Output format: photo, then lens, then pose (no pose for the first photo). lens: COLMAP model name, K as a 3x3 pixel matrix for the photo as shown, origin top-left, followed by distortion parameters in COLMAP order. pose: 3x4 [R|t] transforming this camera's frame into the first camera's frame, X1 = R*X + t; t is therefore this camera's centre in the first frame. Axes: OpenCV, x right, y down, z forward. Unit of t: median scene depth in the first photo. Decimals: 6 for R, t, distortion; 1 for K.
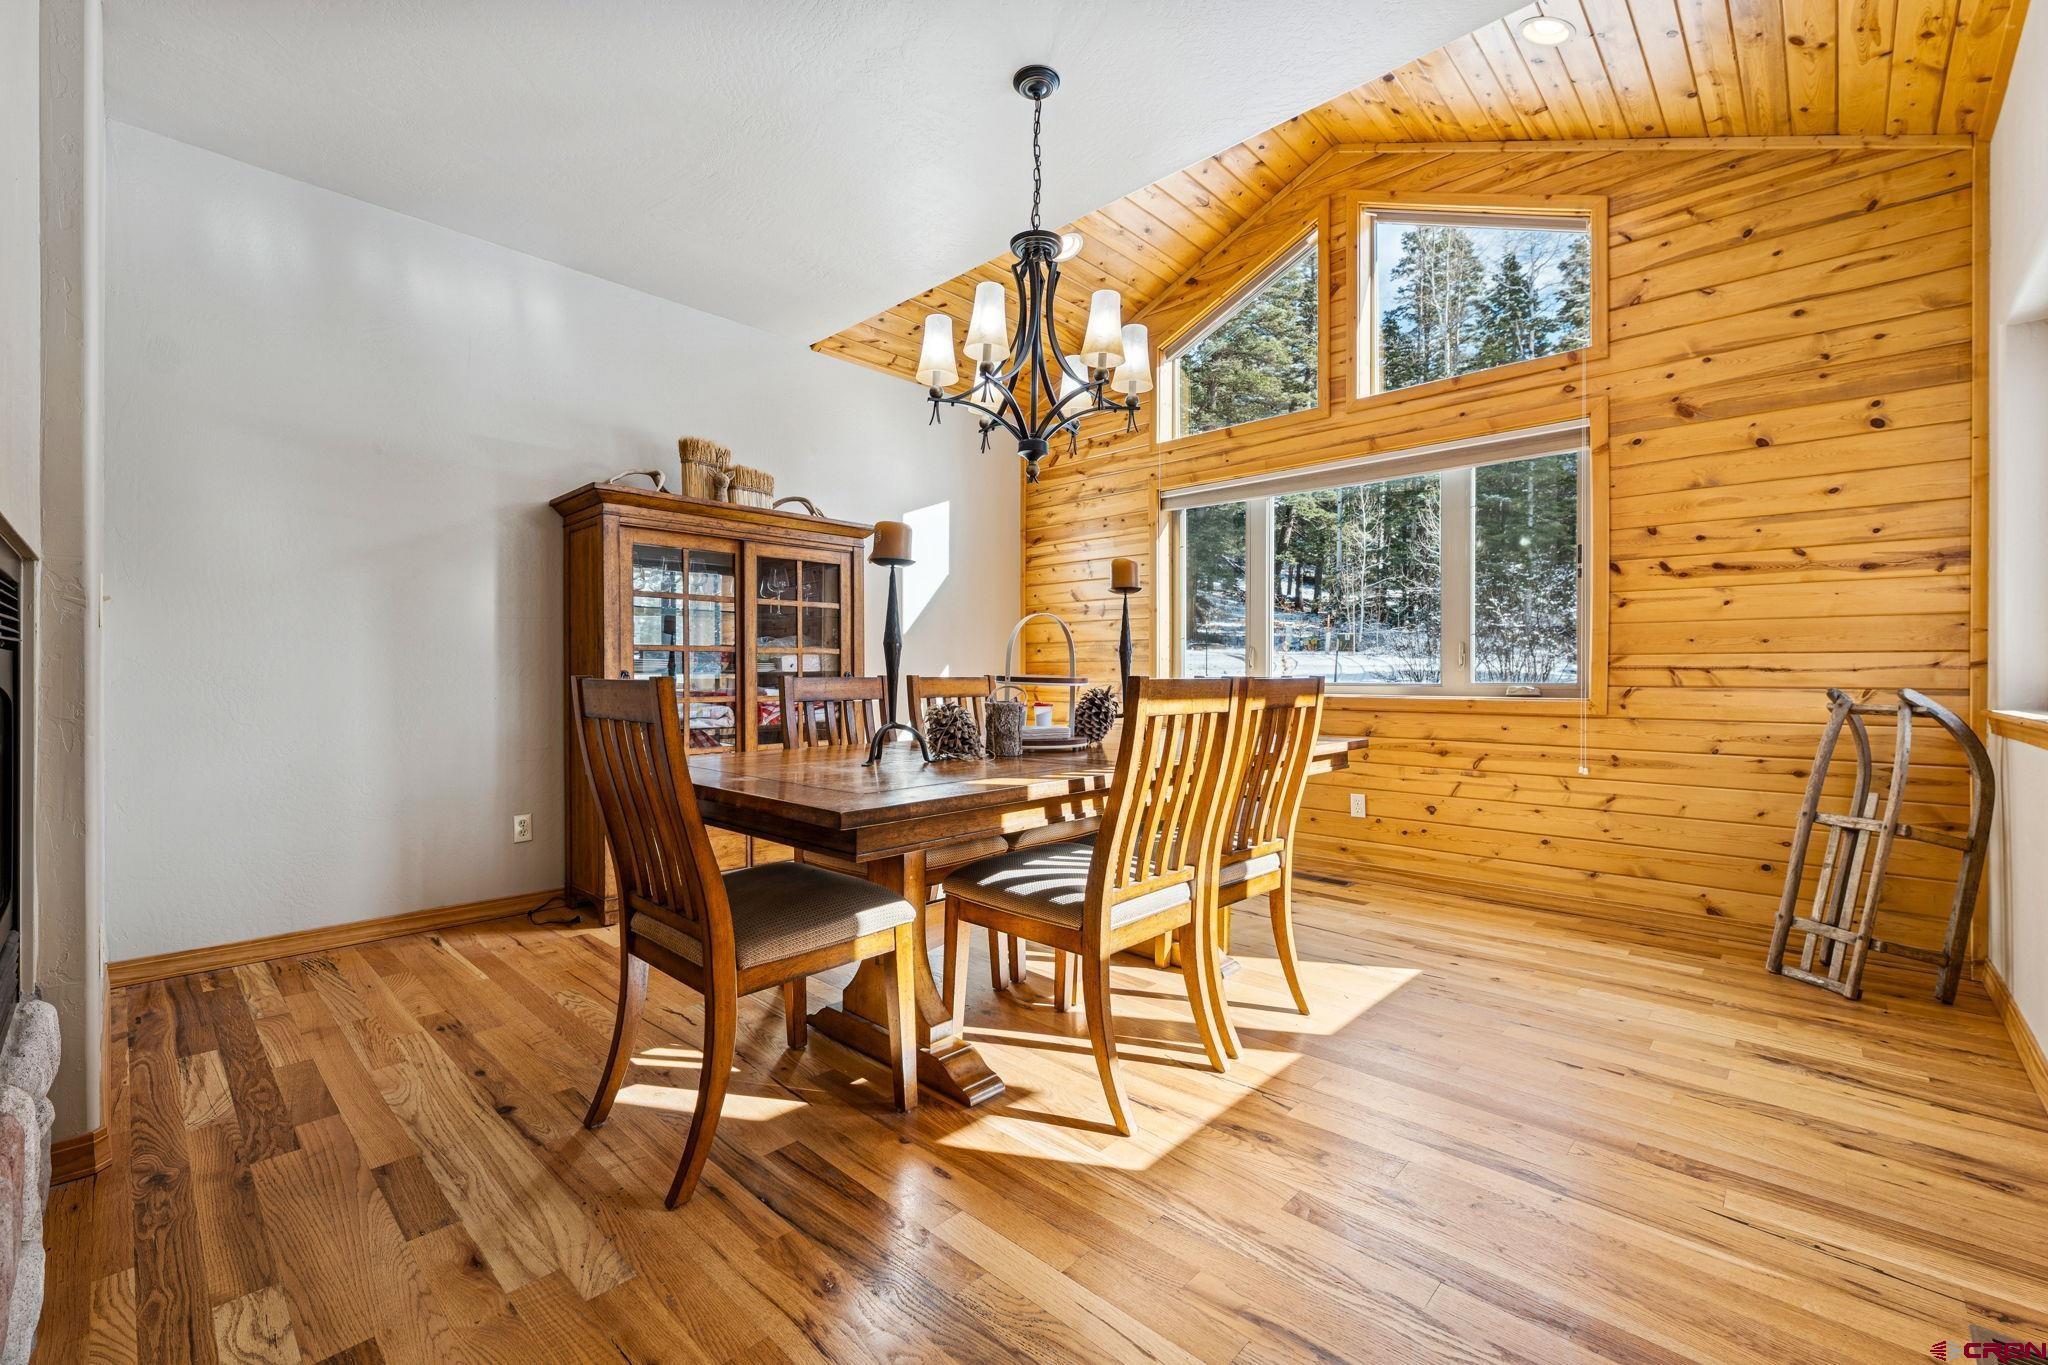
lens RADIAL K [[853.0, 0, 1009.6], [0, 853.0, 675.1], [0, 0, 1]] dist [-0.002025, -0.000054]
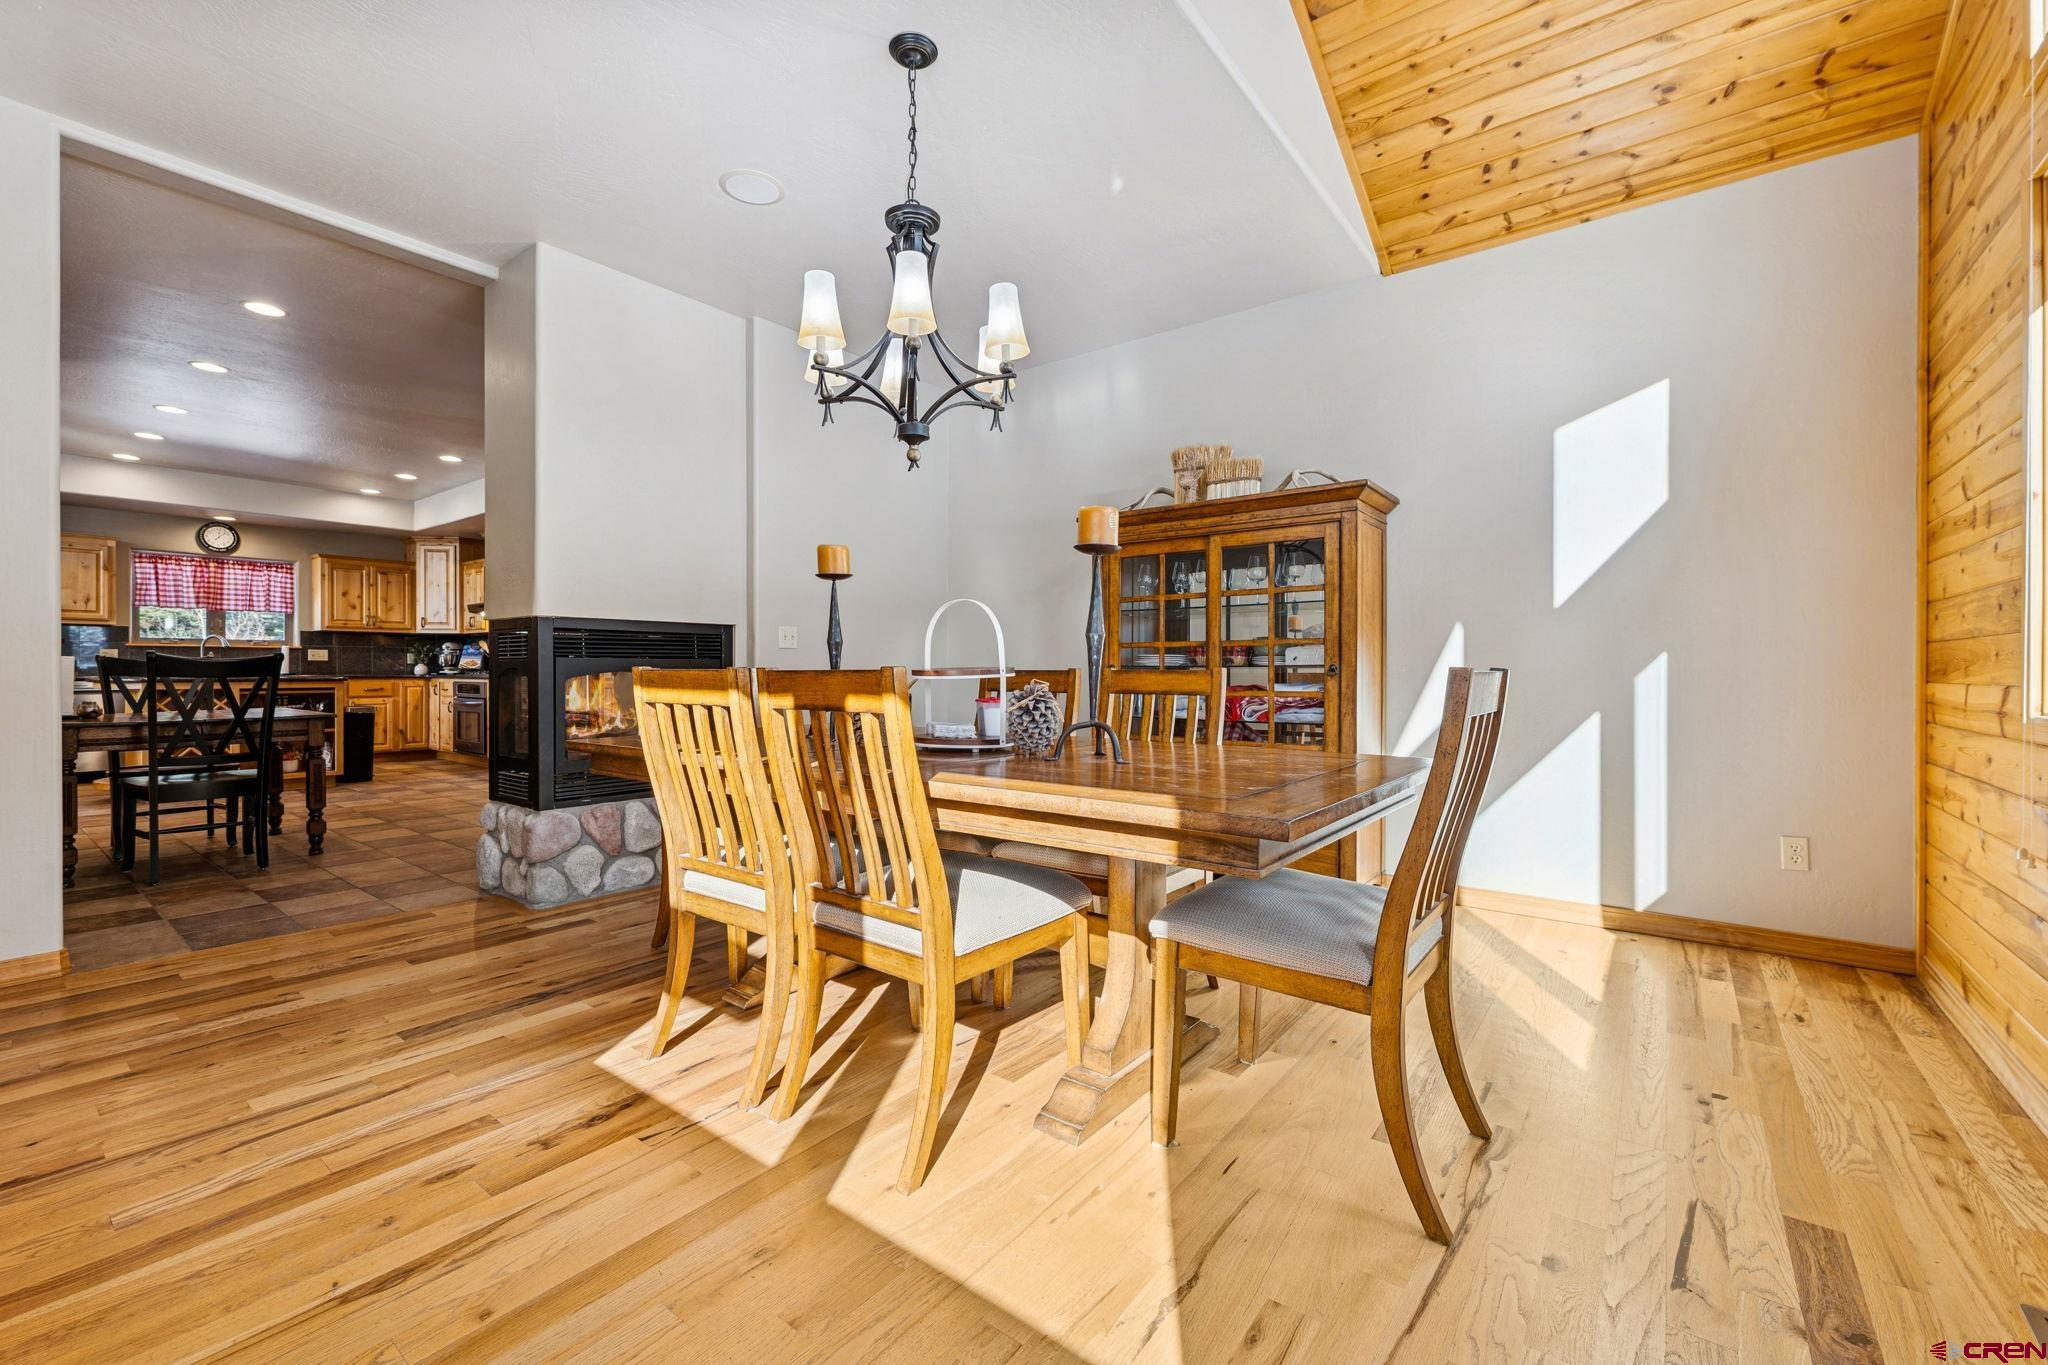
lens RADIAL K [[848.4, 0, 1055.1], [0, 848.4, 664.4], [0, 0, 1]] dist [-0.009828, -0.000946]
pose [[0.126155, 0.000703, -0.992010, 1.133775], [0.001417, 0.999999, 0.000889, -0.007157], [0.992010, -0.001518, 0.126153, 1.164233]]
